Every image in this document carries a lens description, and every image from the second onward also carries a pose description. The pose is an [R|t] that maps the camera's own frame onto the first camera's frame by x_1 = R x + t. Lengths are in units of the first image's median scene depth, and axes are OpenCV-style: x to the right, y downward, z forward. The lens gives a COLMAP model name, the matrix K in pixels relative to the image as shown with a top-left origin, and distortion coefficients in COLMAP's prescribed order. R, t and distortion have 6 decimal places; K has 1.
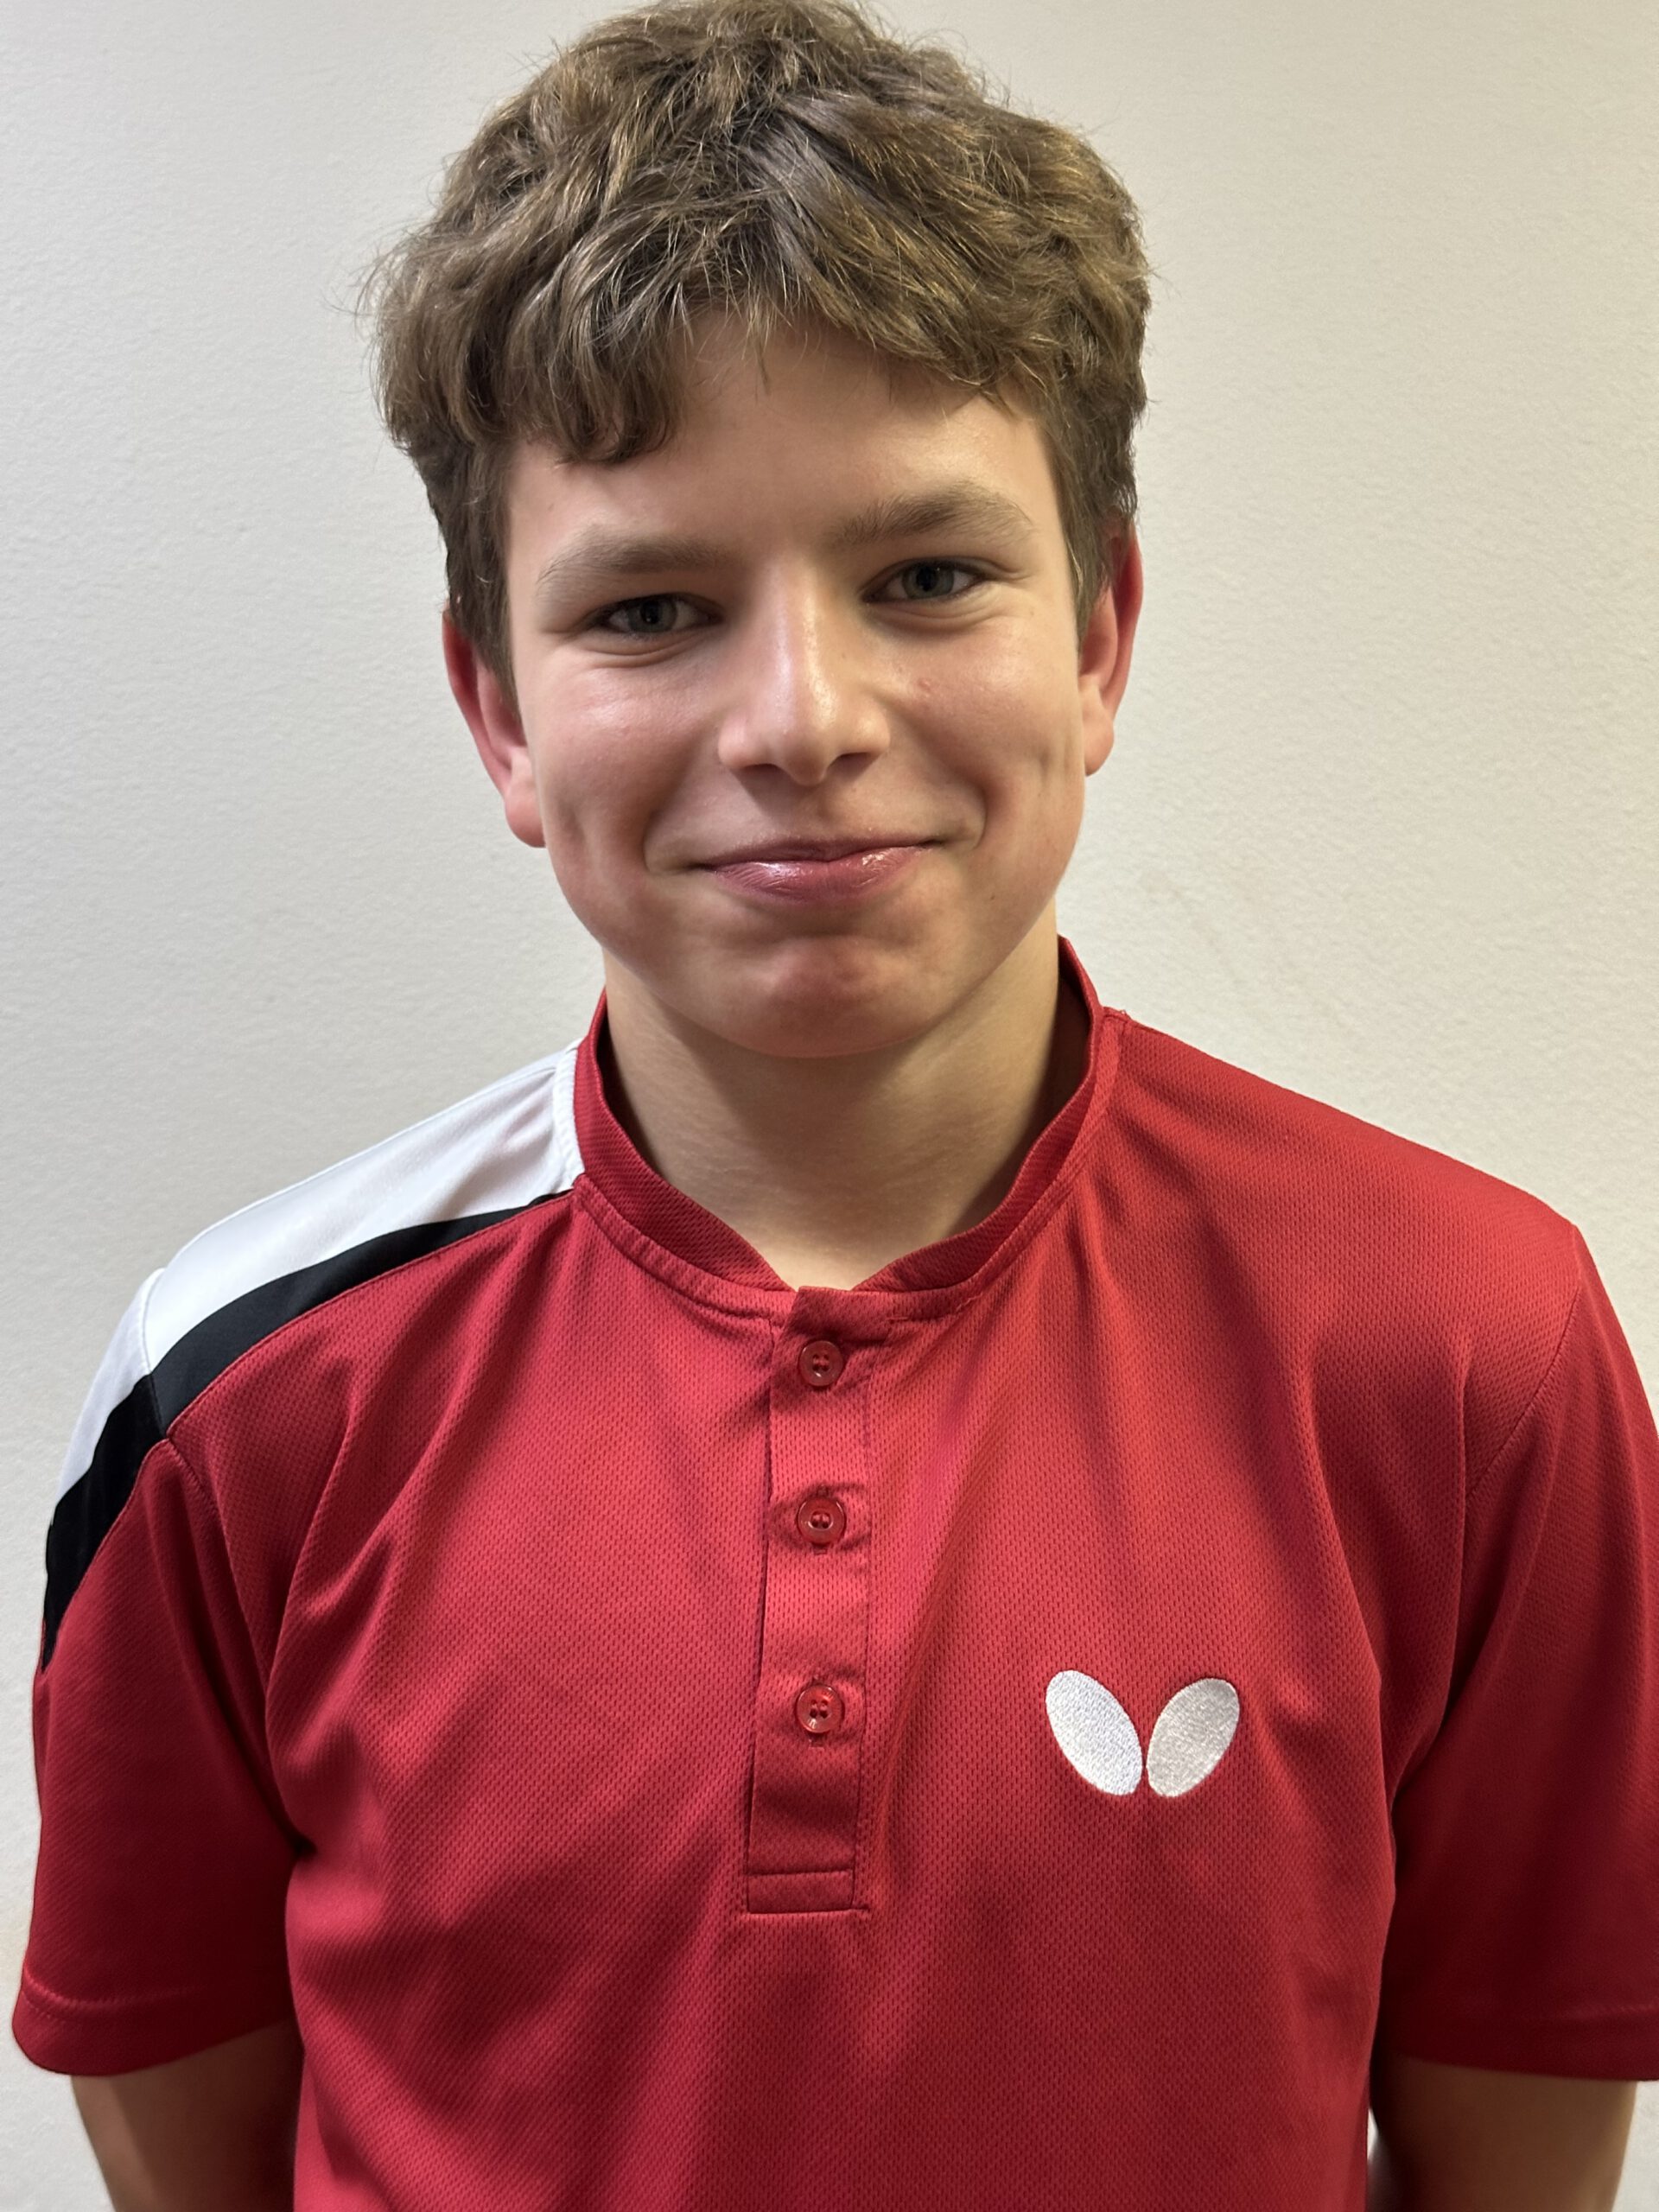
lens RADIAL K [[3424.5, 0, 774.2], [0, 3424.5, 1195.0], [0, 0, 1]] dist [0.110645, 0.000000]
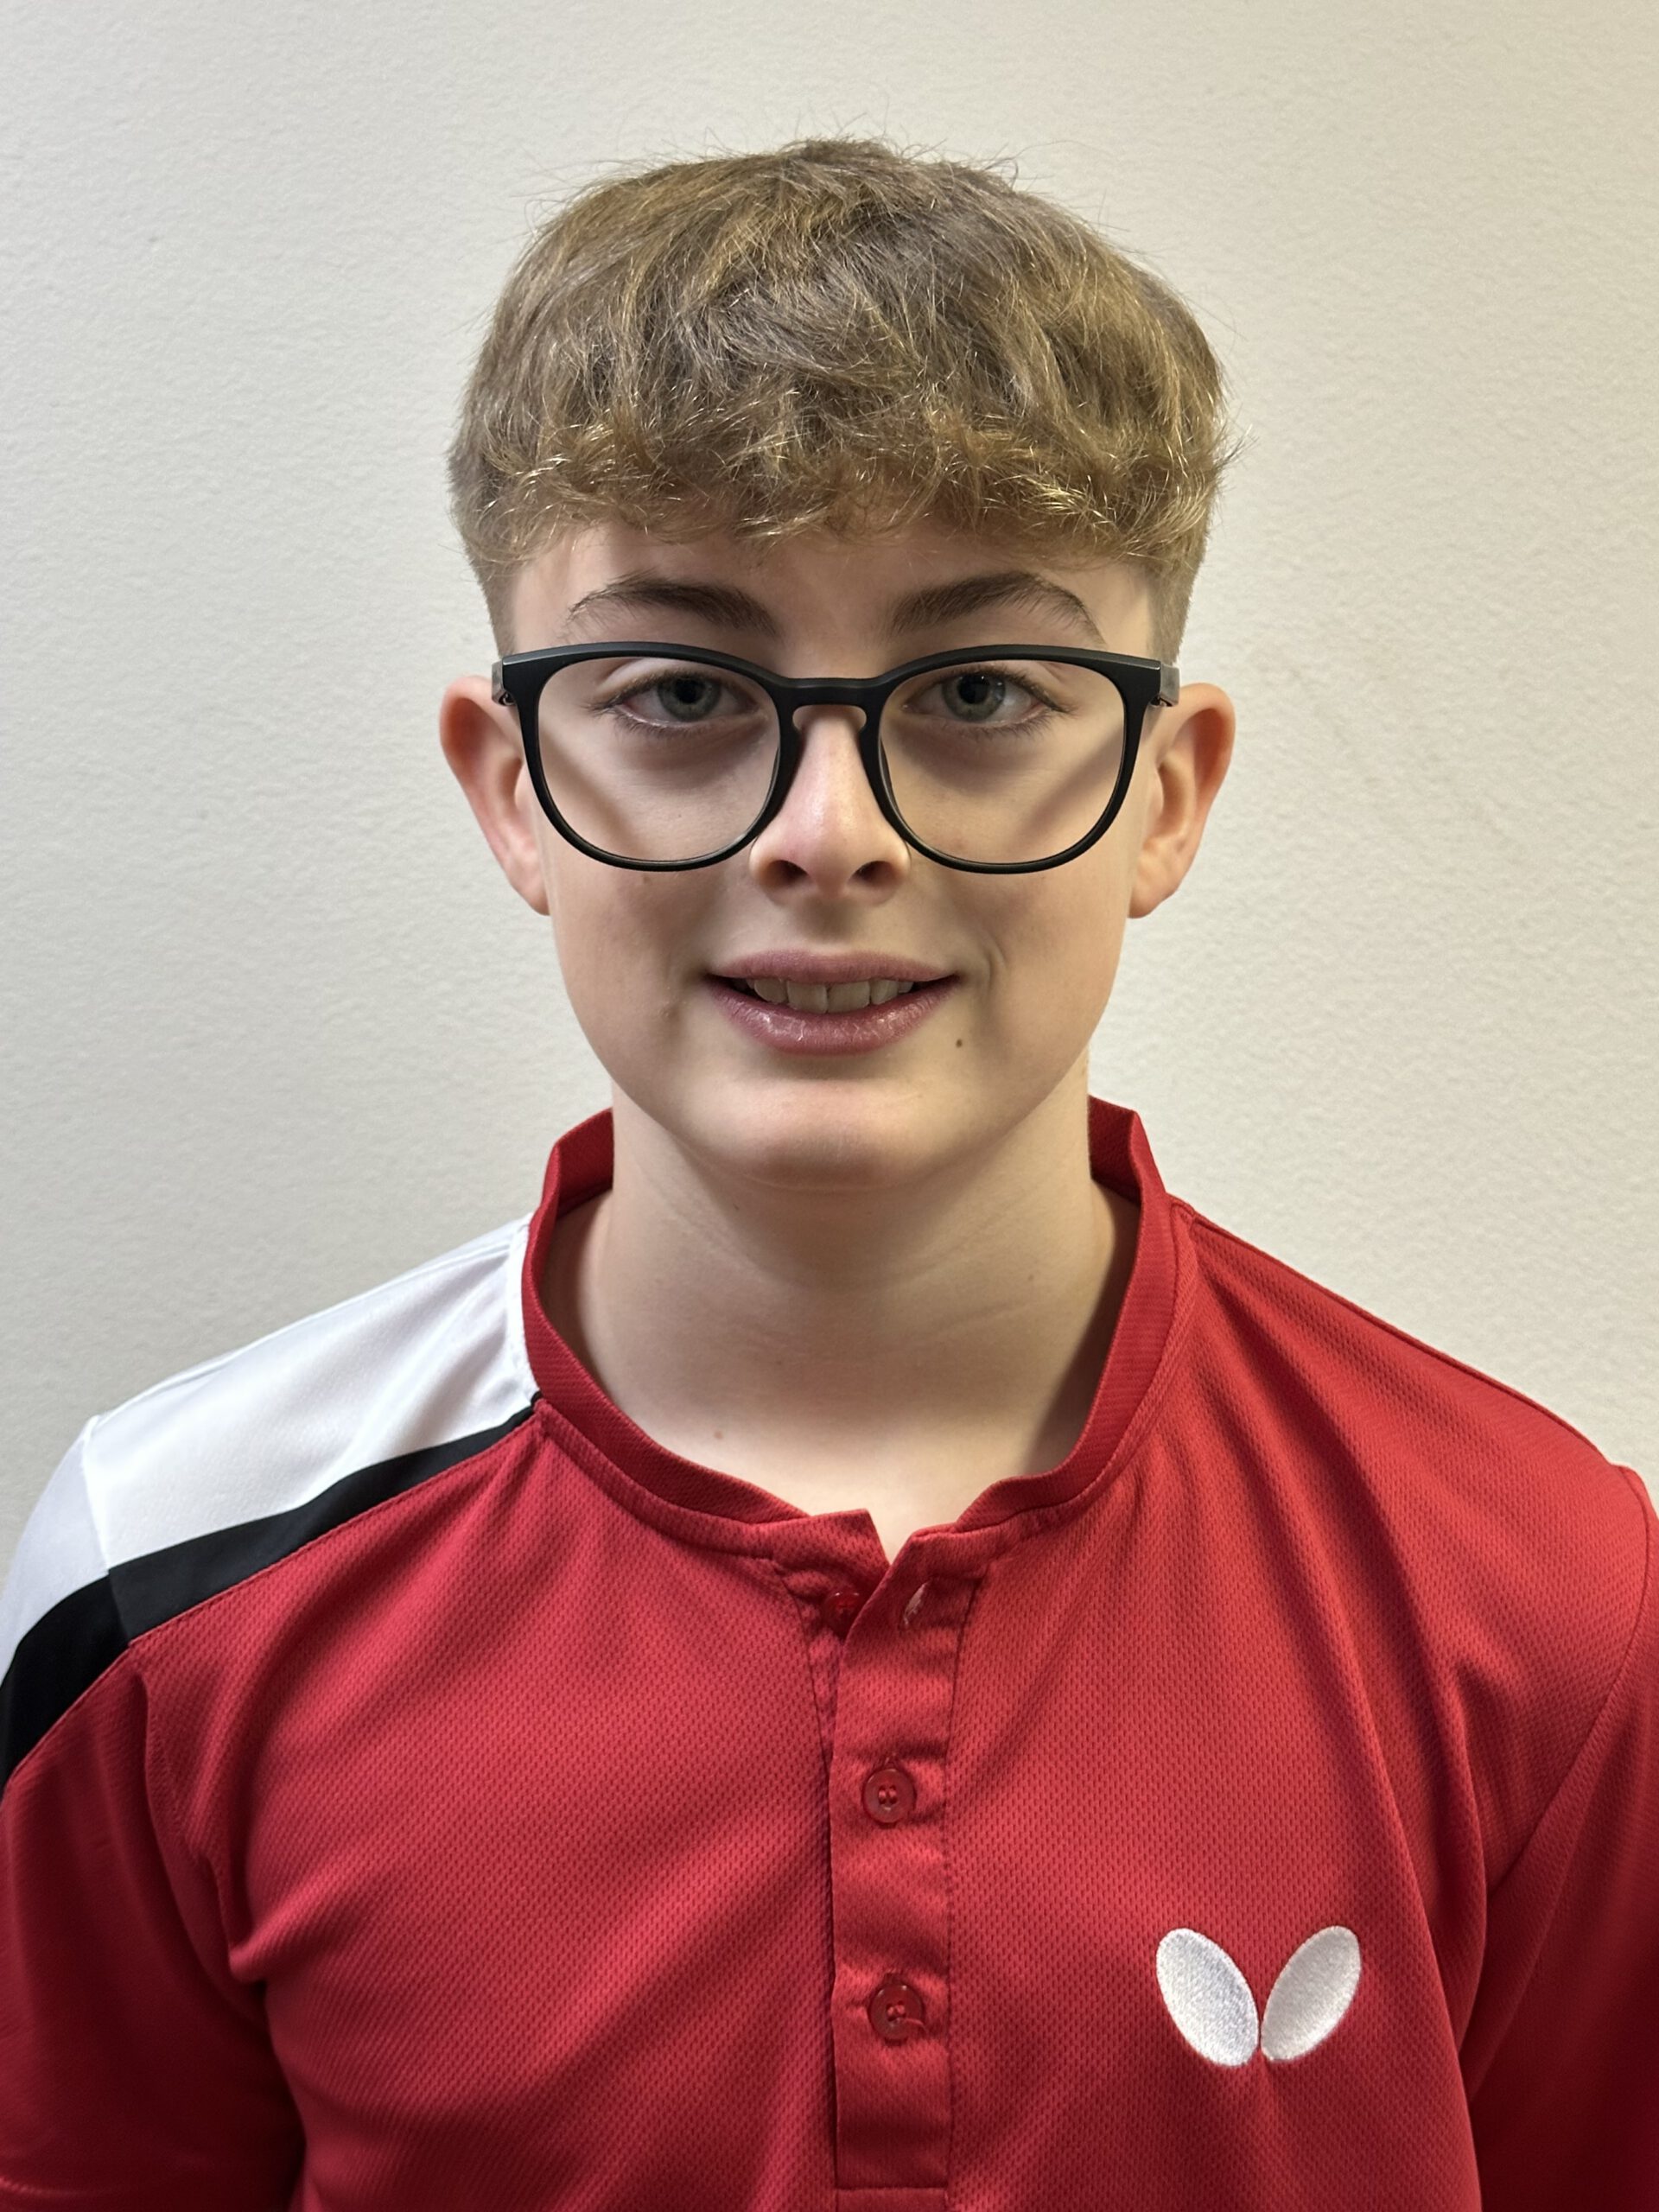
lens RADIAL K [[3165.6, 0, 842.0], [0, 3165.6, 1120.0], [0, 0, 1]] dist [0.092523, 0.000000]
pose [[0.999714, -0.011417, -0.021016, 0.023460], [0.012855, 0.997491, 0.069623, -0.035251], [0.020169, -0.069873, 0.997352, 0.230833]]
